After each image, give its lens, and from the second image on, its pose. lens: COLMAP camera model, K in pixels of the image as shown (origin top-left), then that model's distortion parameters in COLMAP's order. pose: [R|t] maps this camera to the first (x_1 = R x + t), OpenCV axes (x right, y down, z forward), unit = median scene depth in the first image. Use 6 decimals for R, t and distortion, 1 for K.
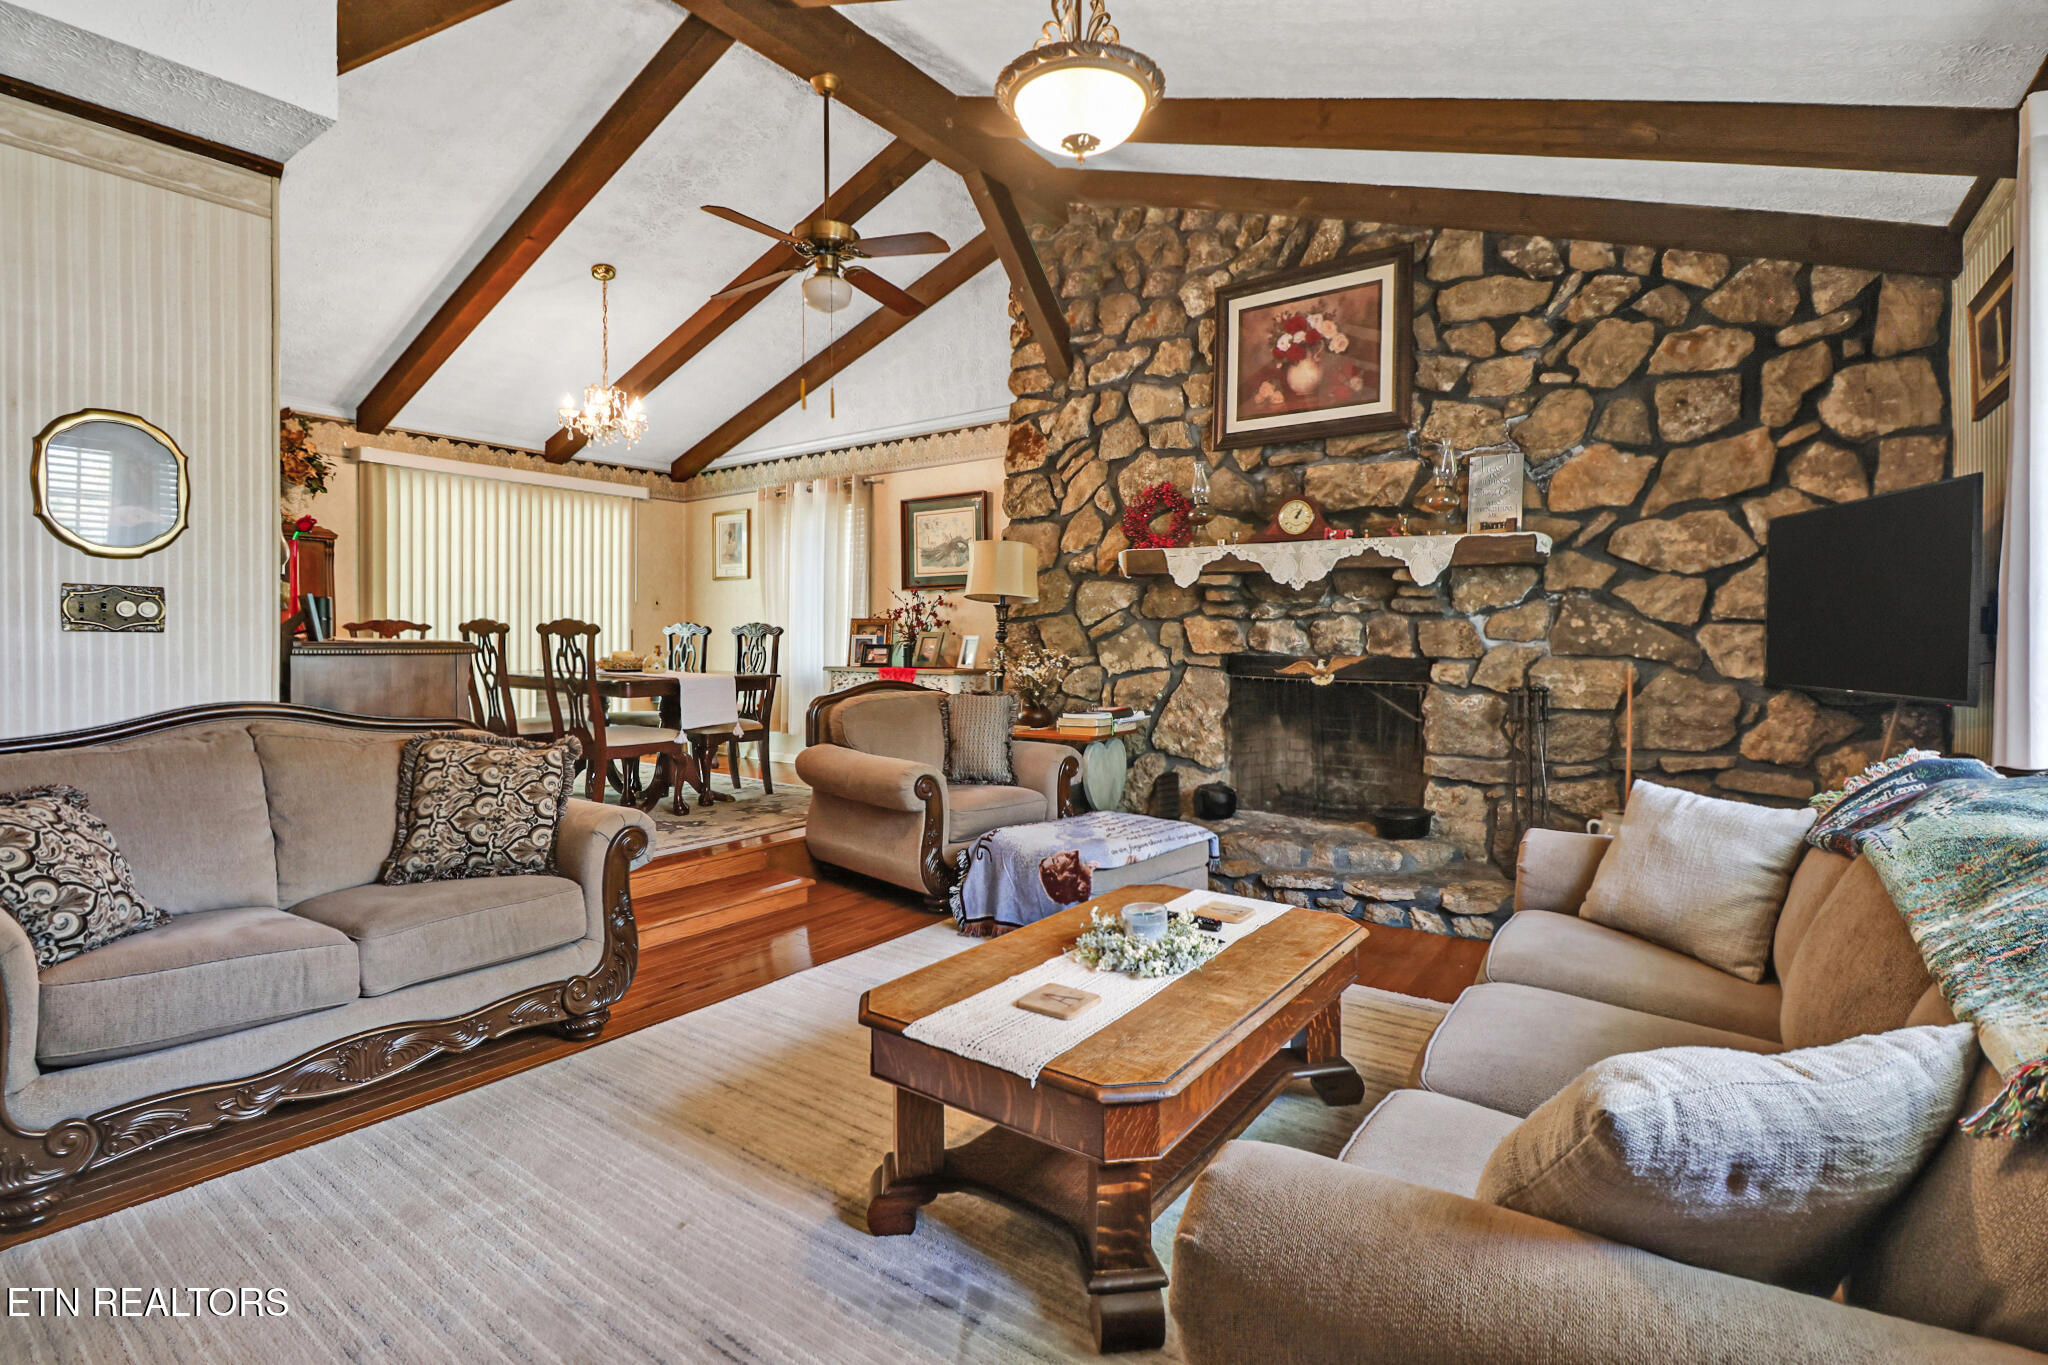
lens RADIAL K [[963.1, 0, 1024.6], [0, 963.1, 674.5], [0, 0, 1]] dist [0.000854, -0.015156]
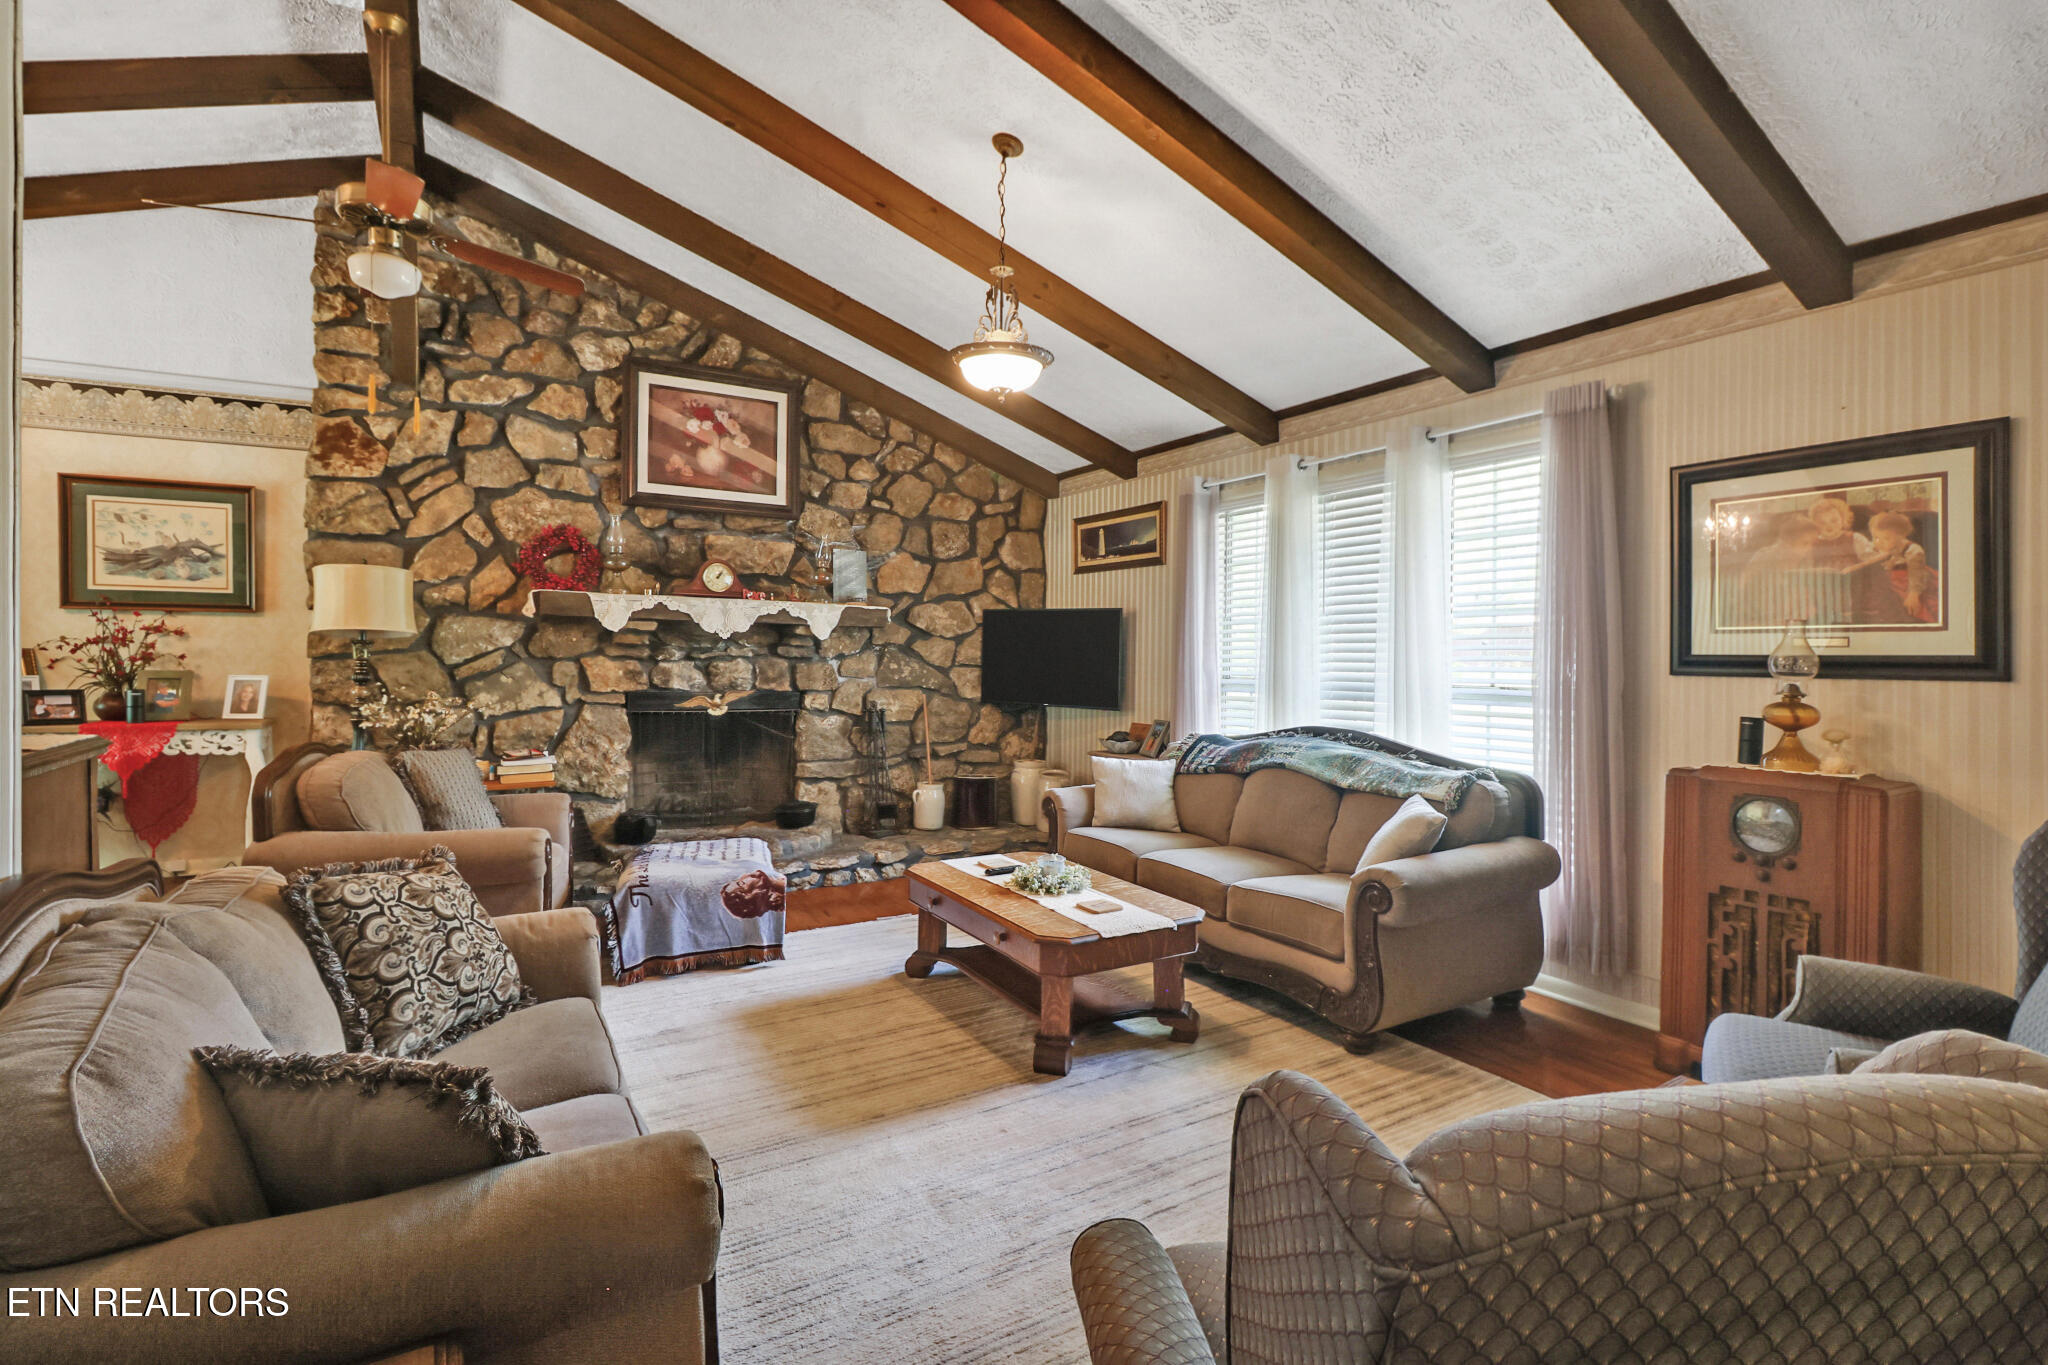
lens RADIAL K [[938.5, 0, 1071.9], [0, 938.5, 681.0], [0, 0, 1]] dist [-0.000589, -0.020420]
pose [[0.371306, -0.026897, 0.928121, -0.616087], [0.020807, 0.999570, 0.020643, -0.046813], [-0.928277, 0.011647, 0.371706, 0.147496]]
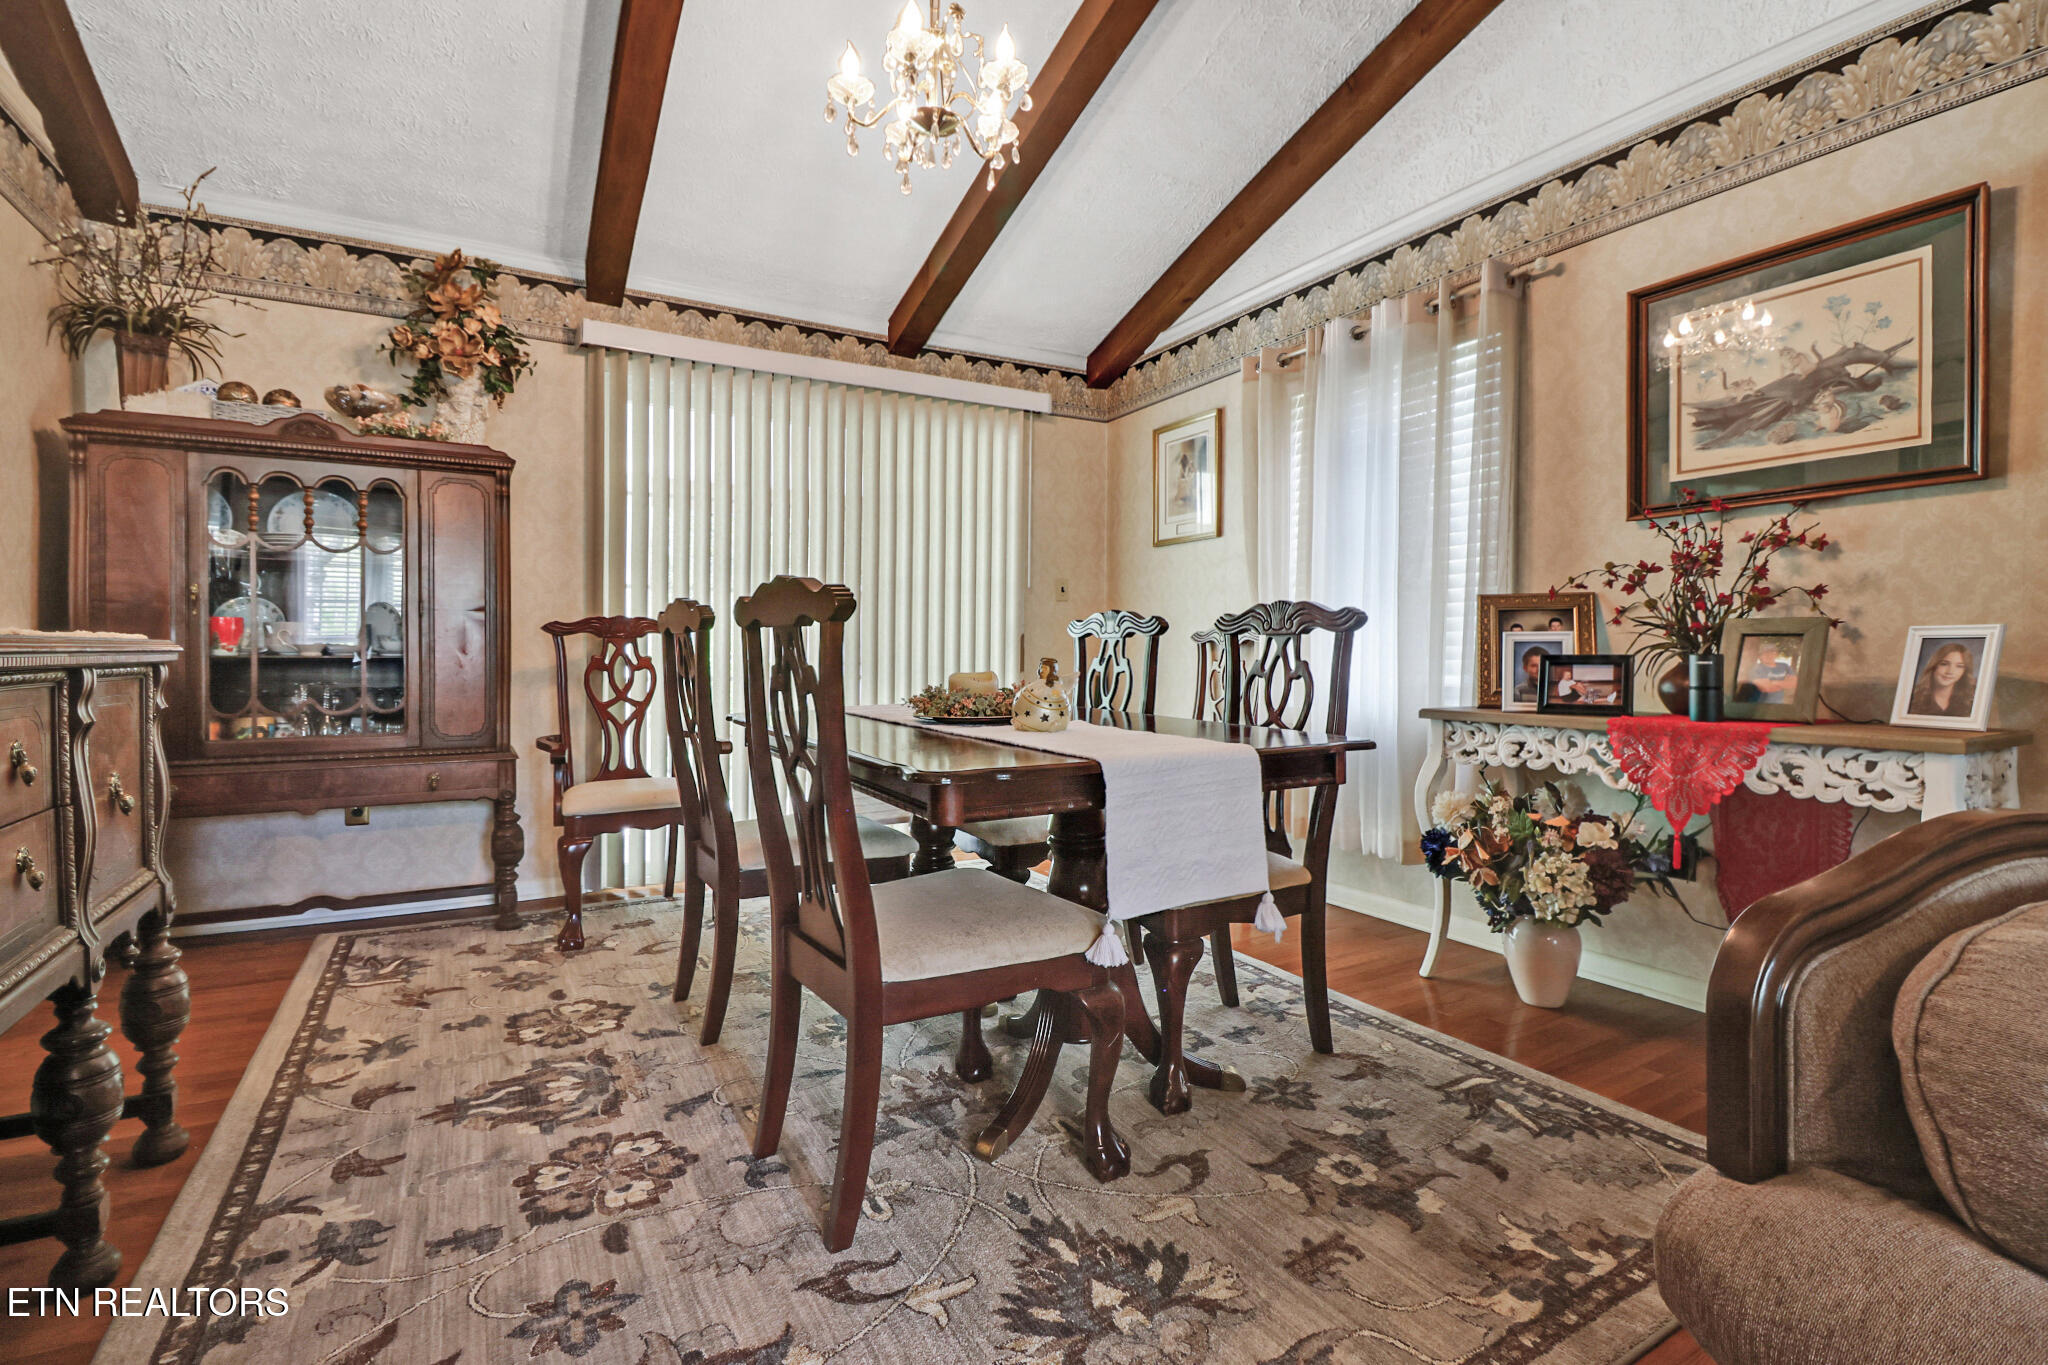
lens RADIAL K [[963.1, 0, 1024.6], [0, 963.1, 674.5], [0, 0, 1]] dist [0.000854, -0.015156]
pose [[0.914973, 0.004061, -0.403494, -0.263912], [-0.010342, 0.999857, -0.013389, -0.020910], [0.403382, 0.016424, 0.914884, 0.724624]]
